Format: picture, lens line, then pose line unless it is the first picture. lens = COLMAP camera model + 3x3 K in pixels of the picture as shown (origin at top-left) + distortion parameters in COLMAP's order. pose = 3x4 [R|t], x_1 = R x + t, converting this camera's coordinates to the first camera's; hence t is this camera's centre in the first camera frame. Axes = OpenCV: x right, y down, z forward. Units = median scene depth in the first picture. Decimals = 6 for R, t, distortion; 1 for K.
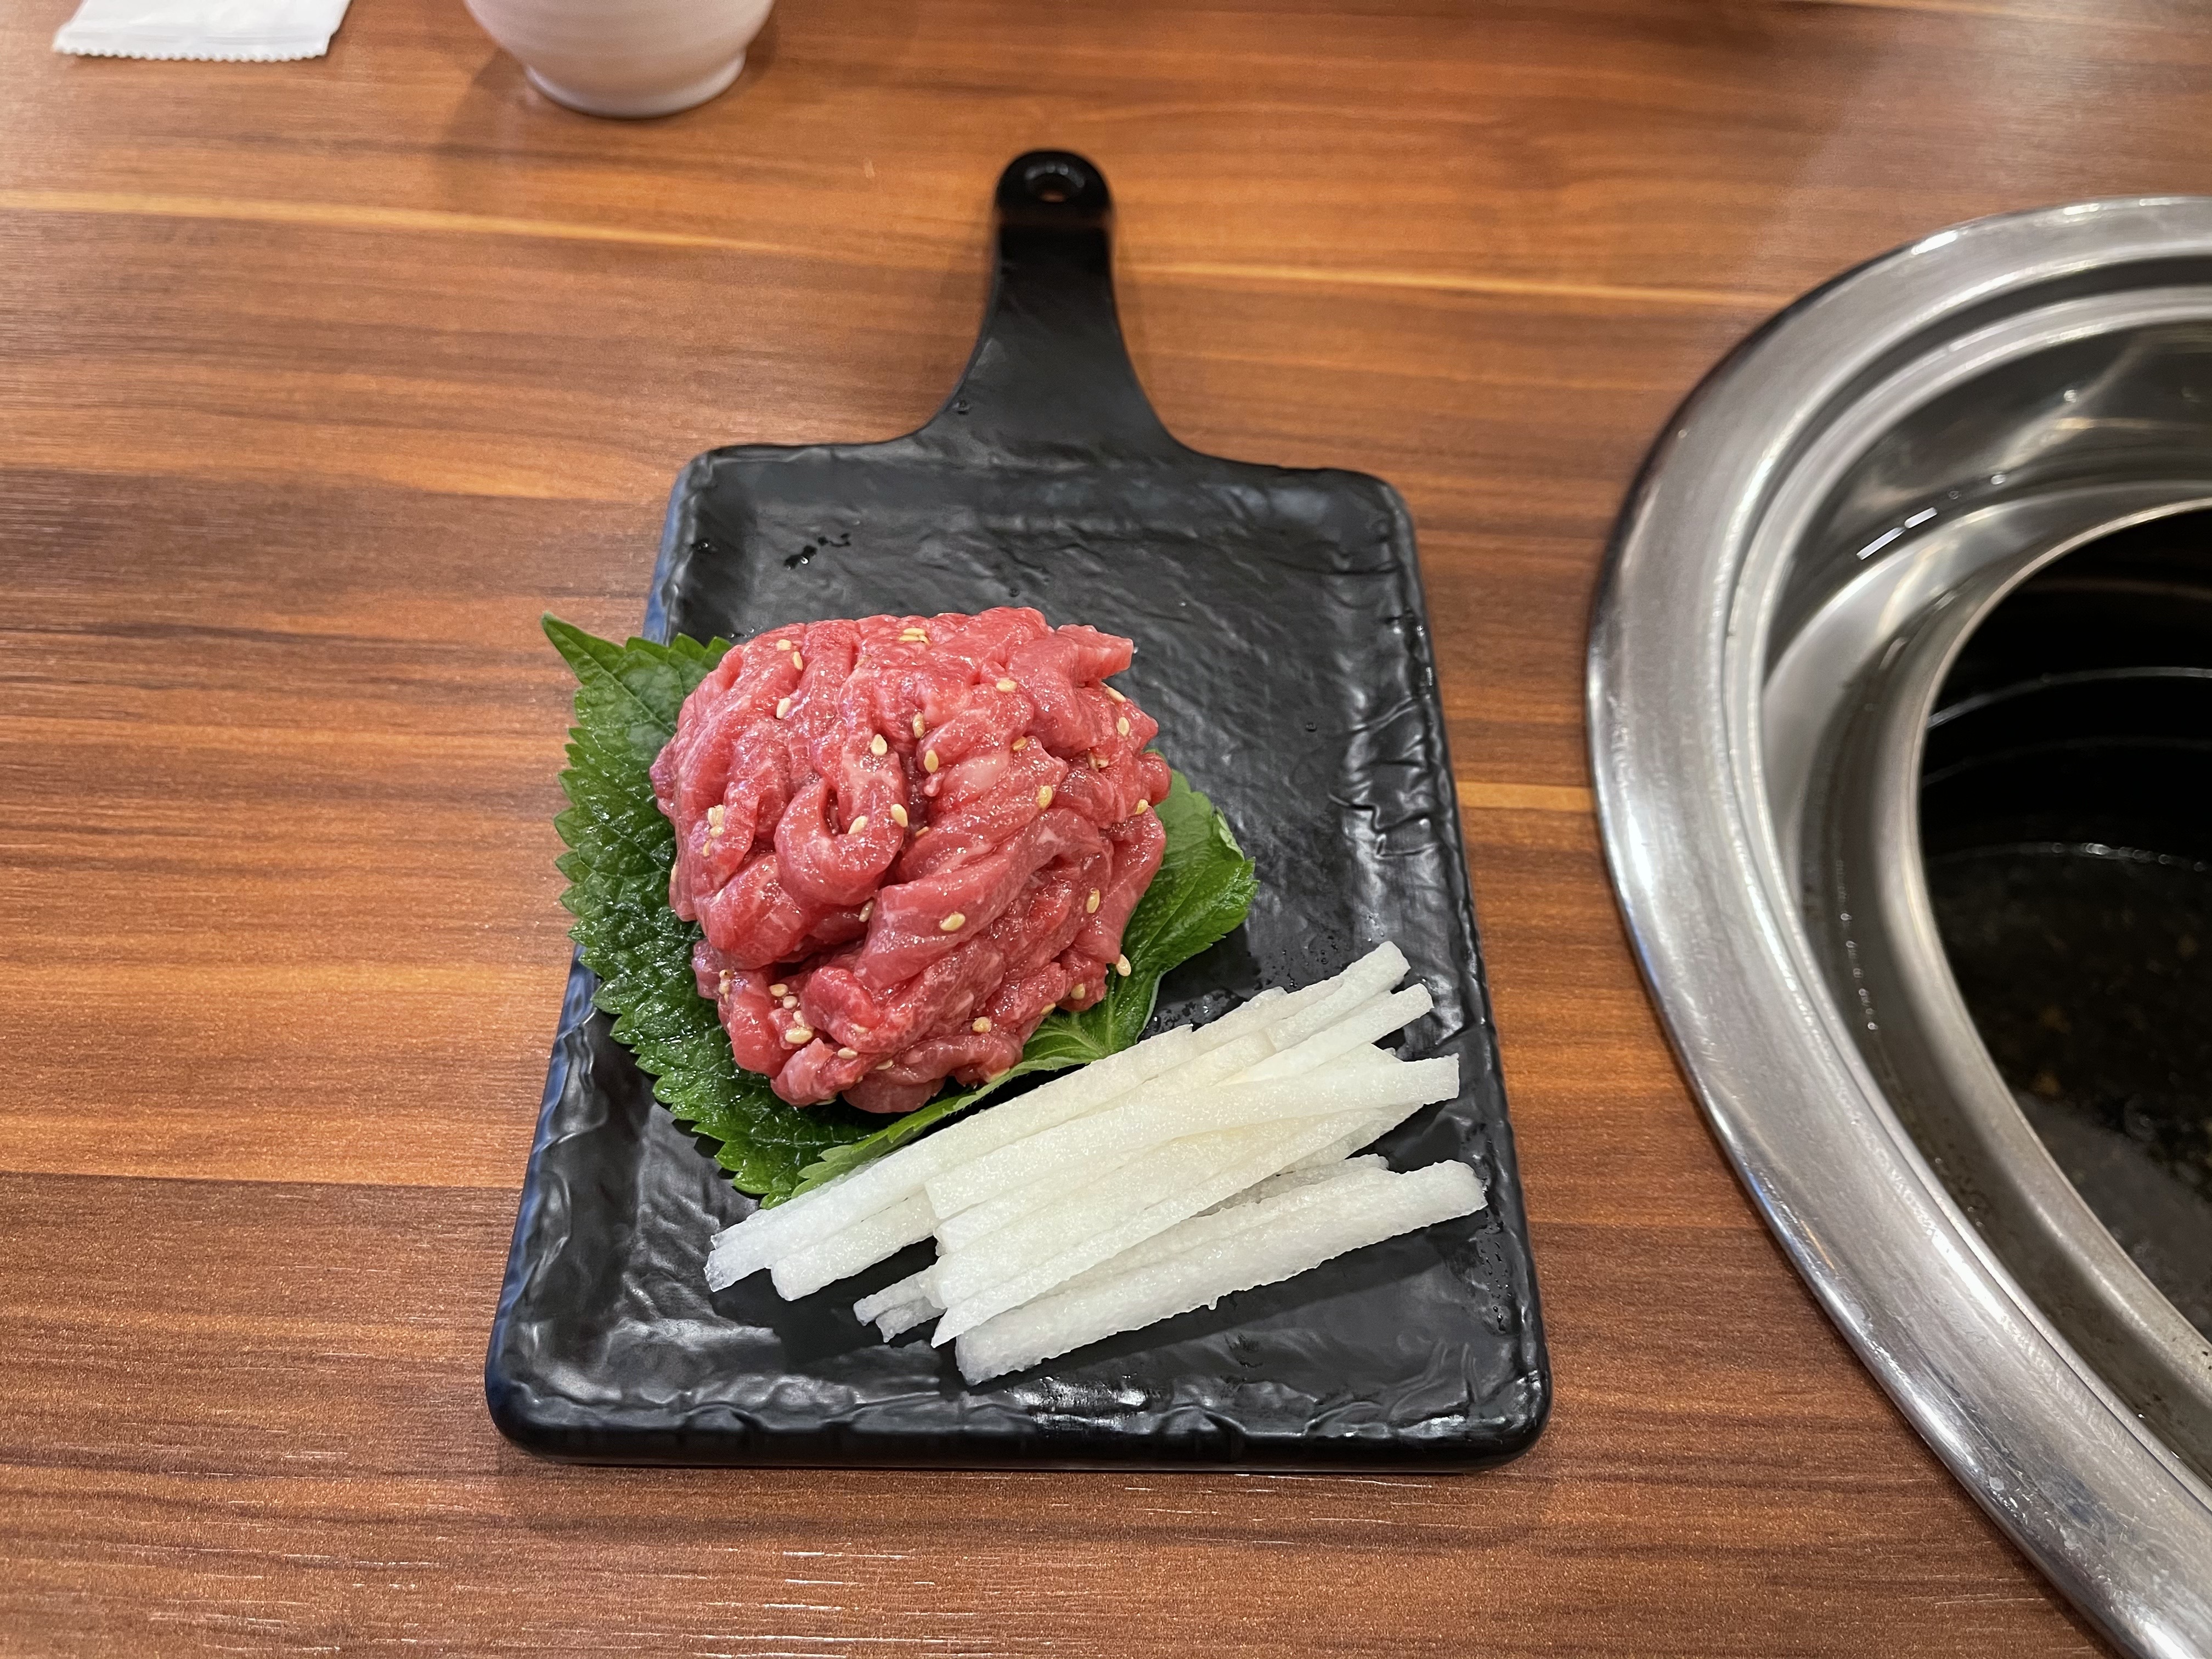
lens RADIAL K [[1644.2, 0, 1106.0], [0, 1644.2, 829.5], [0, 0, 1]] dist [0.102112, -0.140642]
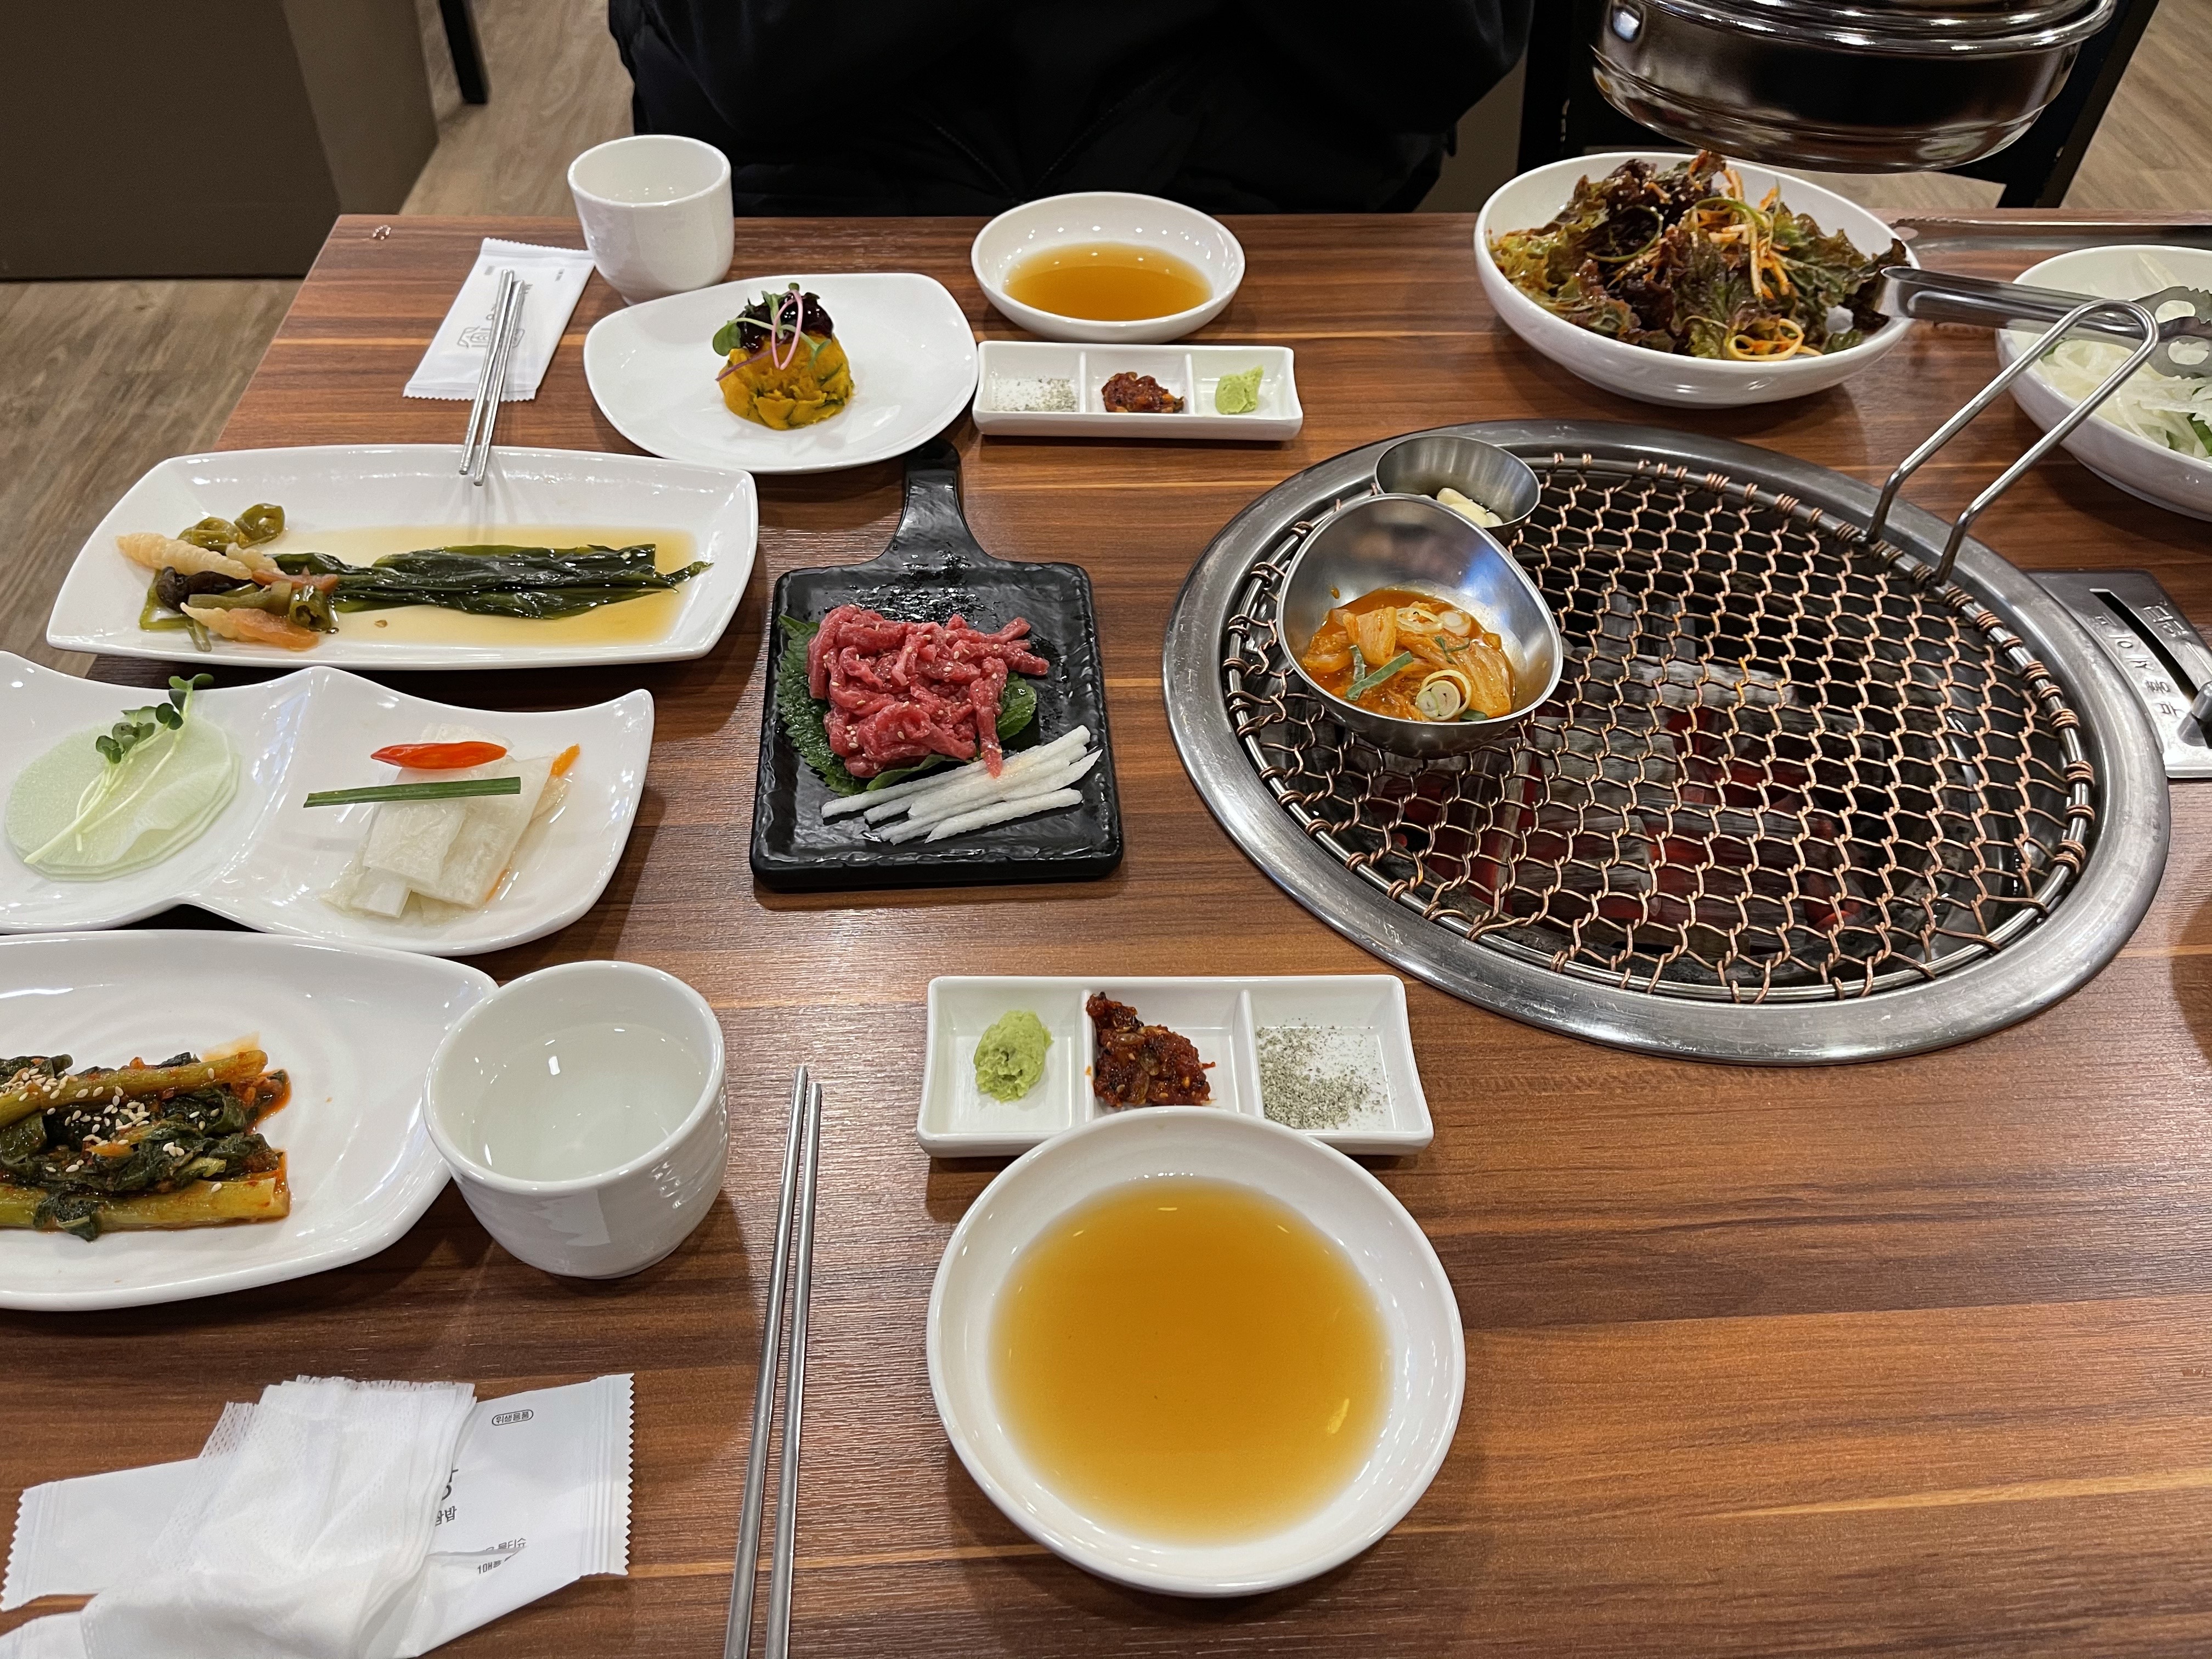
lens RADIAL K [[1644.2, 0, 1106.0], [0, 1644.2, 829.5], [0, 0, 1]] dist [0.102112, -0.140642]
pose [[0.995828, -0.086911, 0.027786, 0.123215], [0.089968, 0.986020, -0.140250, 0.526183], [-0.015208, 0.142164, 0.989726, -1.352924]]
